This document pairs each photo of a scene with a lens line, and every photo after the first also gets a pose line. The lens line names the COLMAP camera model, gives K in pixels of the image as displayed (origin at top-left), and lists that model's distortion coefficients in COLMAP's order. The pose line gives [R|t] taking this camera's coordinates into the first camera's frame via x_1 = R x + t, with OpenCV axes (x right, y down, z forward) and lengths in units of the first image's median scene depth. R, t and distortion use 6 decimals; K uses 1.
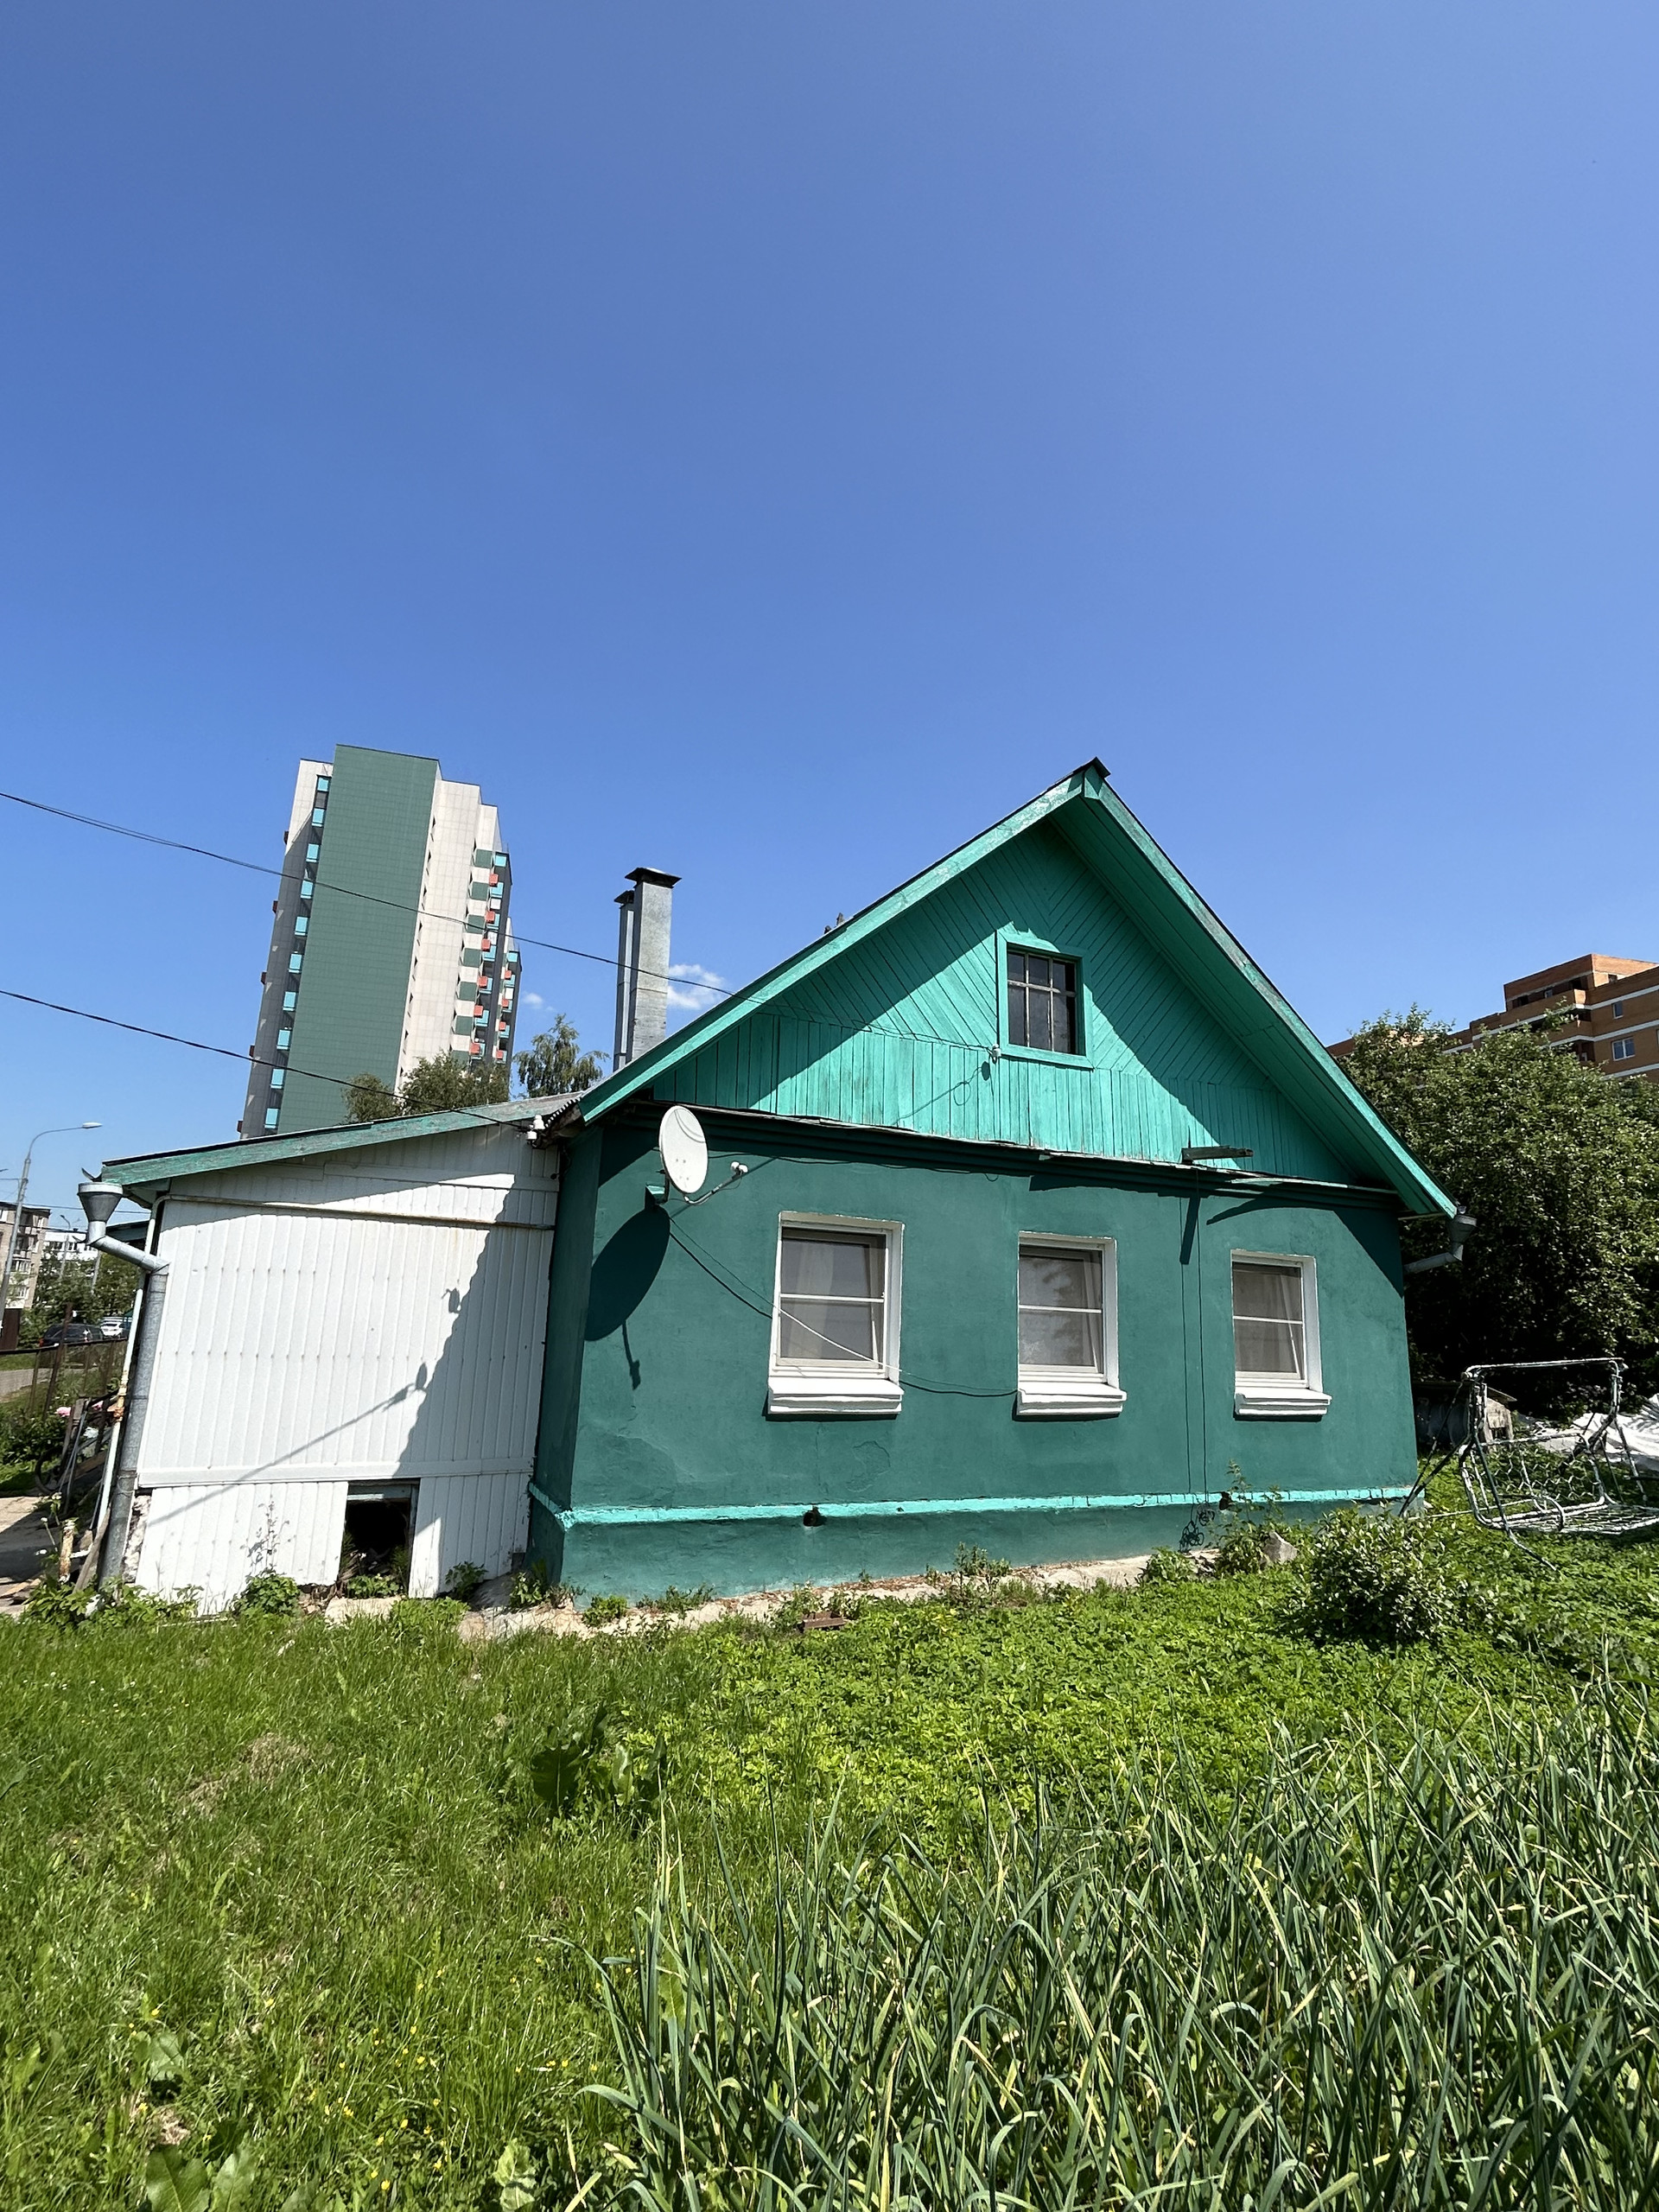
lens RADIAL K [[1086.7, 0, 840.8], [0, 1086.7, 1101.4], [0, 0, 1]] dist [-0.008084, 0.005828]
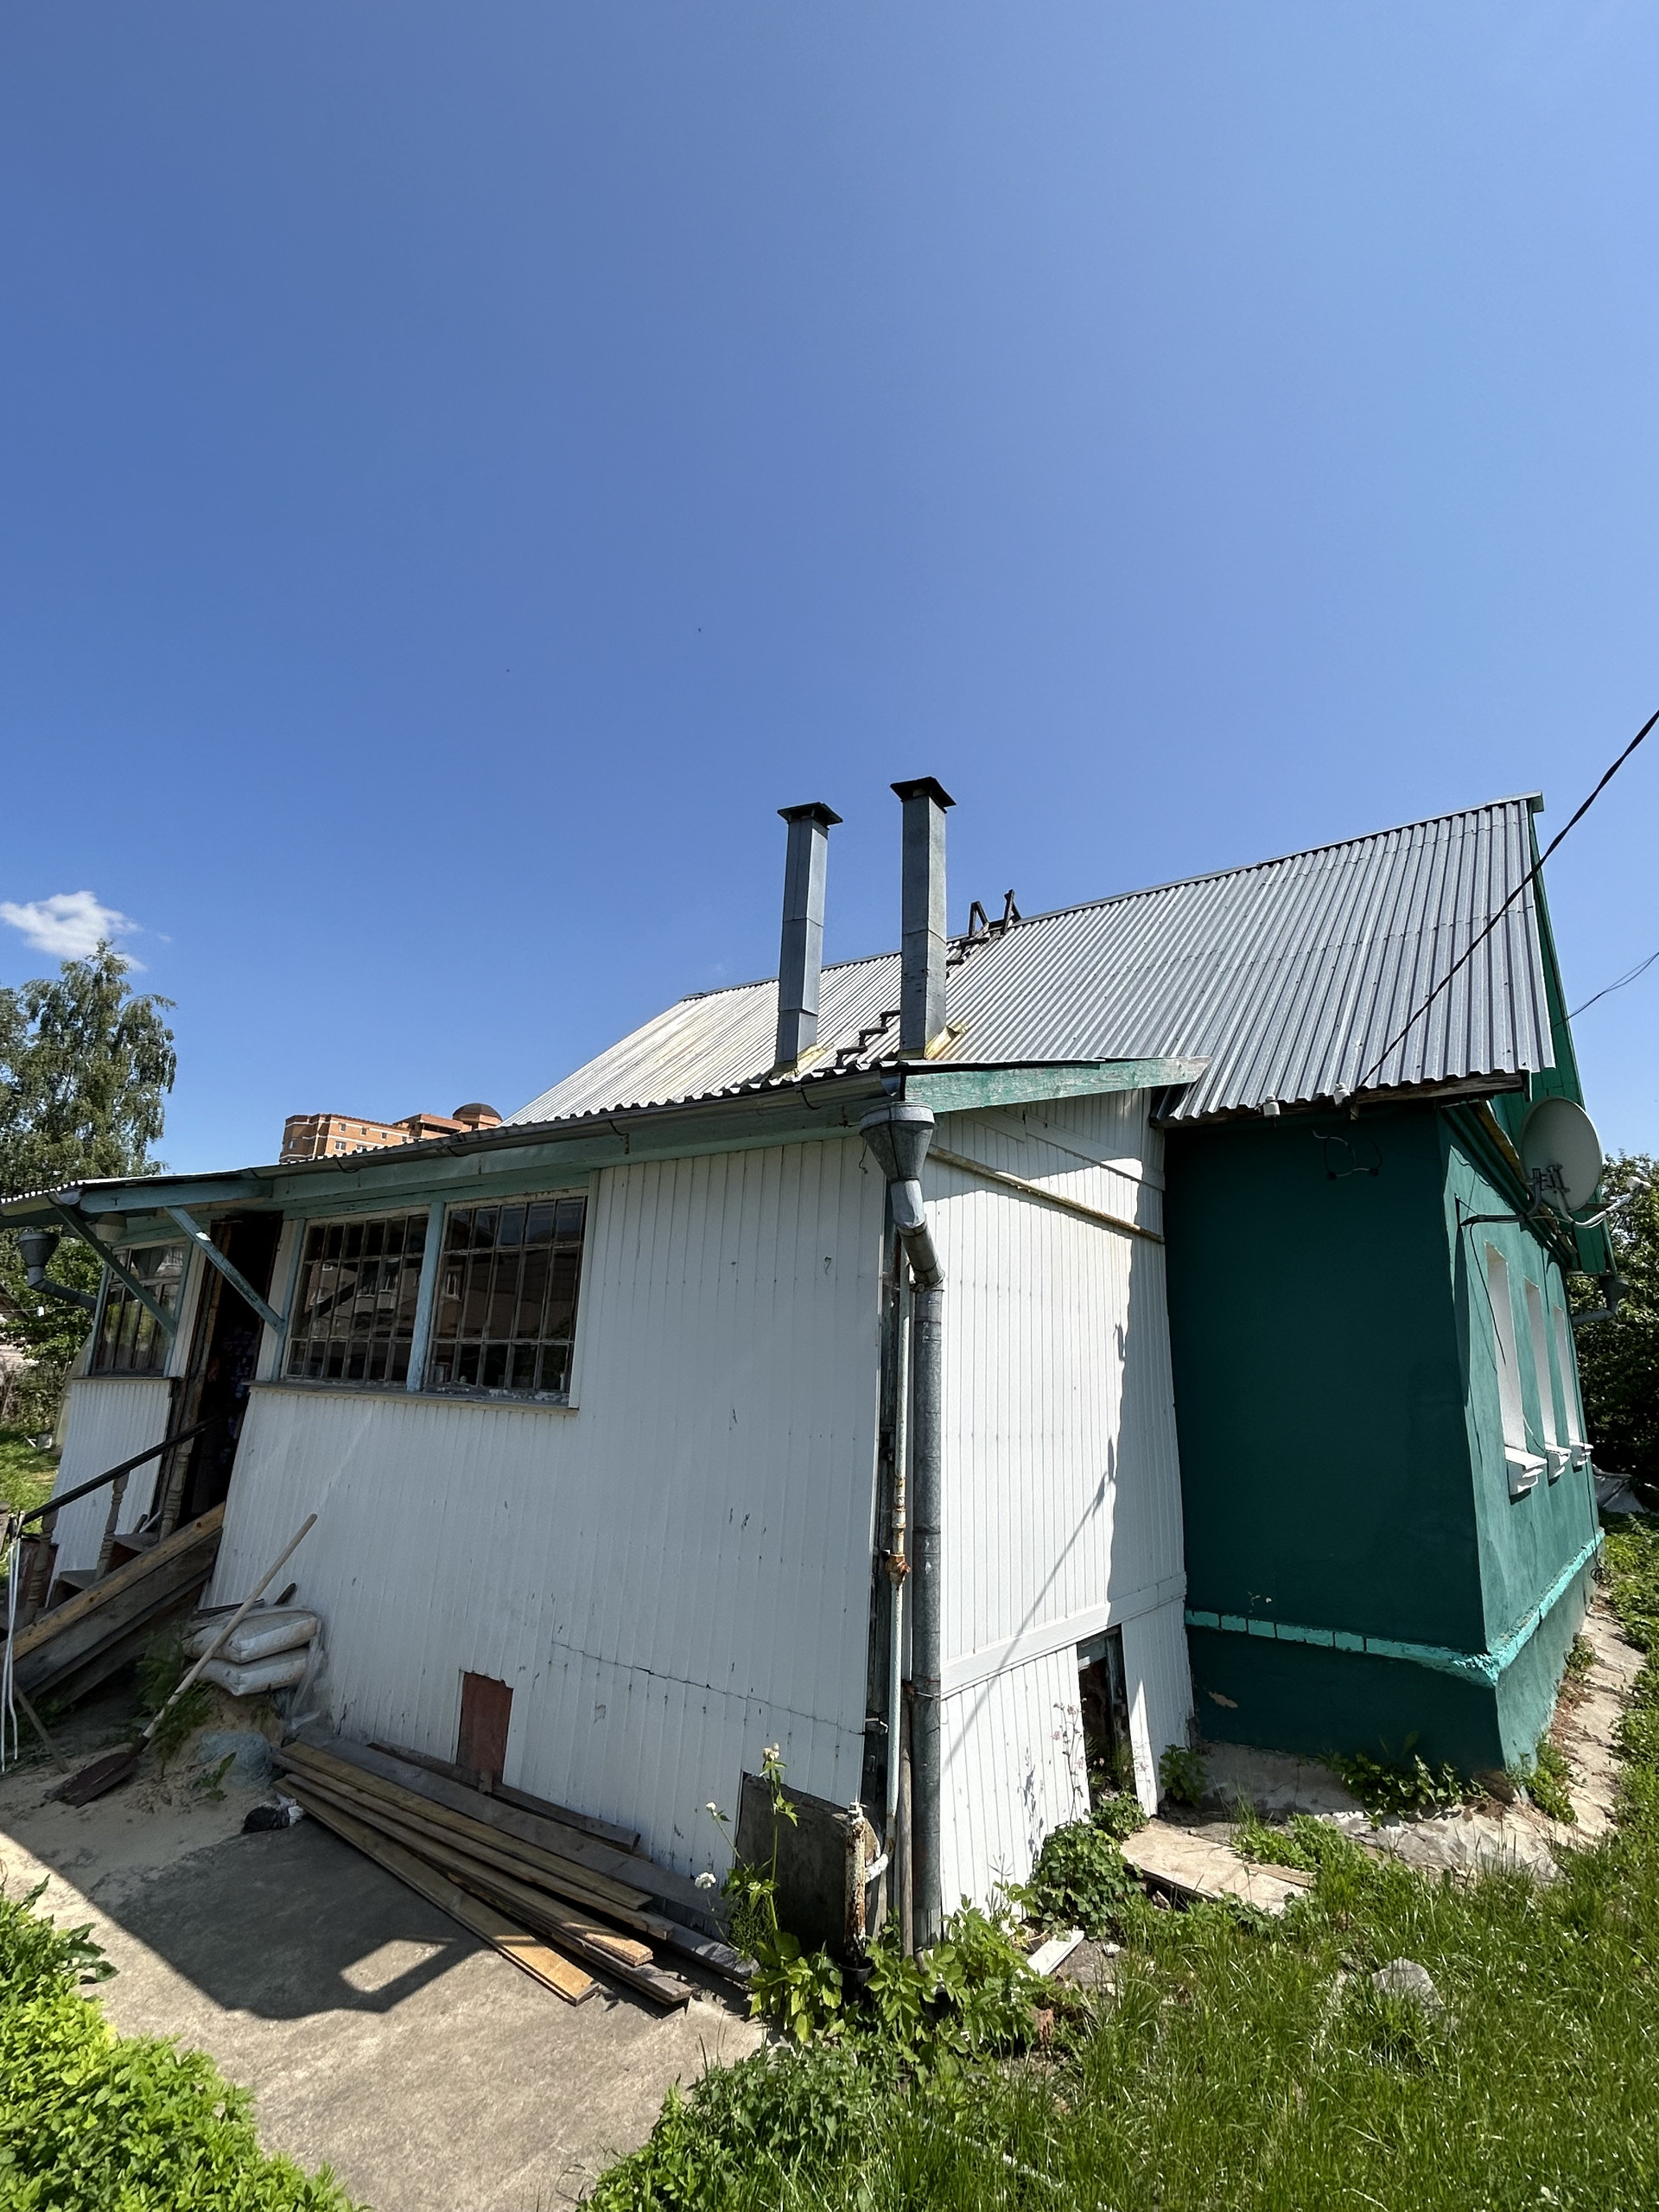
lens RADIAL K [[1086.7, 0, 840.8], [0, 1086.7, 1101.4], [0, 0, 1]] dist [-0.008084, 0.005828]
pose [[0.875818, 0.119158, 0.467701, -0.828707], [-0.107312, 0.992864, -0.052004, 0.089896], [-0.470561, -0.004644, 0.882355, 0.494165]]
